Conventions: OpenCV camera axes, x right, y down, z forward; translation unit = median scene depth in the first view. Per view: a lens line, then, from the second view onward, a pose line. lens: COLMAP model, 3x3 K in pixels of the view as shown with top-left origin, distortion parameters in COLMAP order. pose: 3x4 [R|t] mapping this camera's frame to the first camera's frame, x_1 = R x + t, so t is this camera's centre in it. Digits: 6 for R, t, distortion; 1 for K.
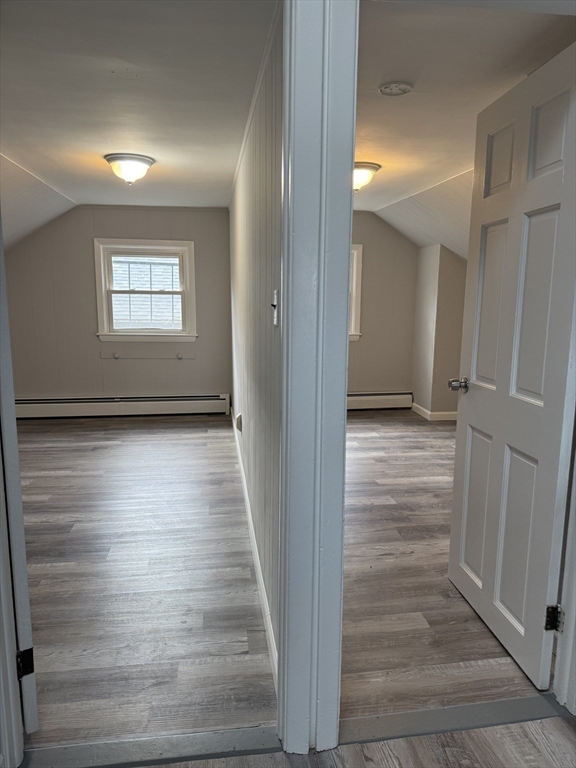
lens RADIAL K [[540.2, 0, 299.6], [0, 540.2, 401.6], [0, 0, 1]] dist [0.053980, -0.066225]
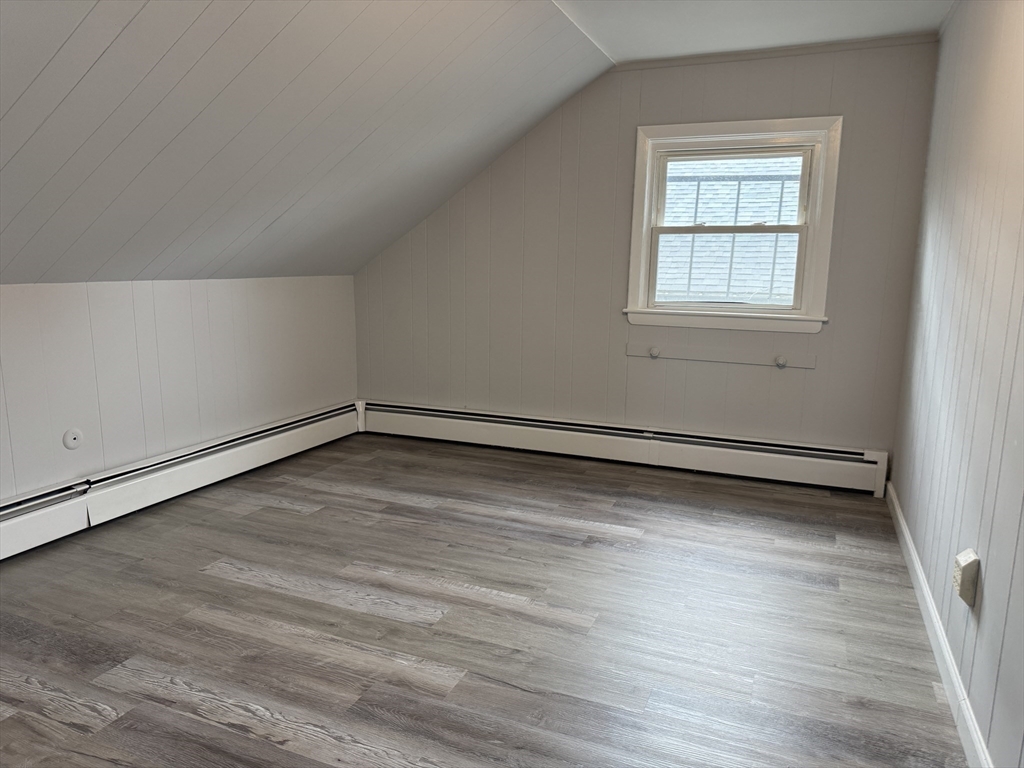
lens RADIAL K [[720.2, 0, 508.1], [0, 720.2, 387.1], [0, 0, 1]] dist [0.053980, -0.066225]
pose [[0.856053, 0.091101, -0.508796, -0.102840], [-0.104090, 0.994564, 0.002947, -0.038891], [0.506299, 0.050438, 0.860882, 0.336590]]
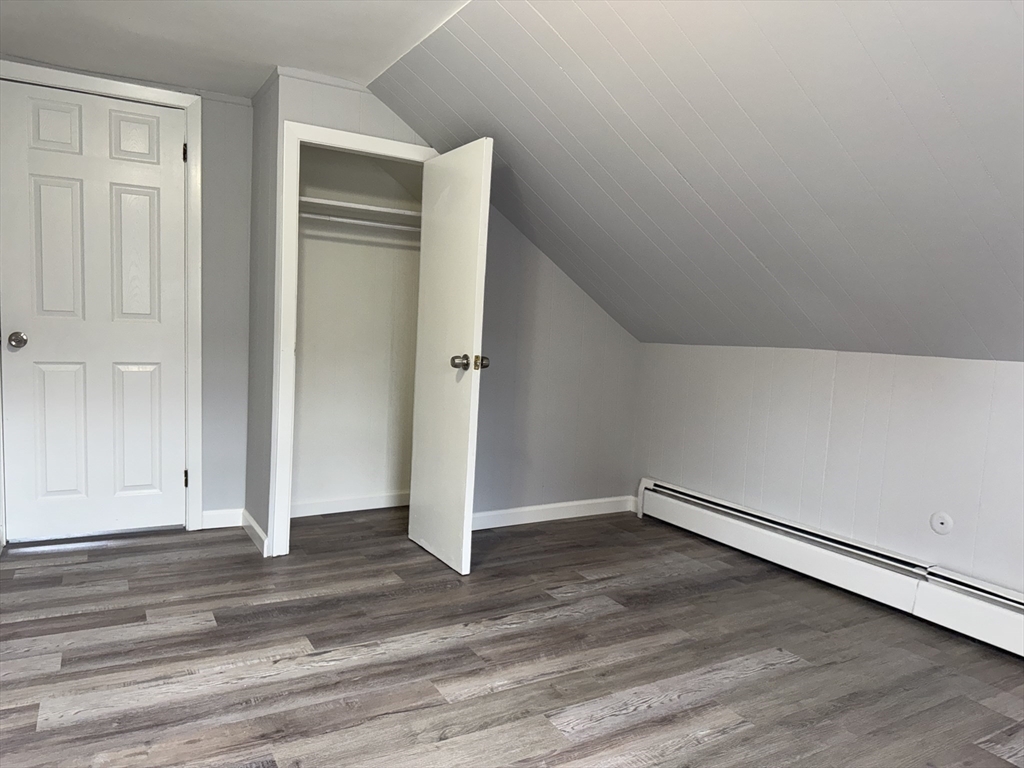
lens RADIAL K [[720.2, 0, 511.0], [0, 720.2, 383.8], [0, 0, 1]] dist [0.053980, -0.066225]
pose [[-0.933367, -0.021262, -0.358294, -0.190123], [-0.119939, 0.959336, 0.255517, -0.152211], [0.338292, 0.281464, -0.897963, 0.970561]]
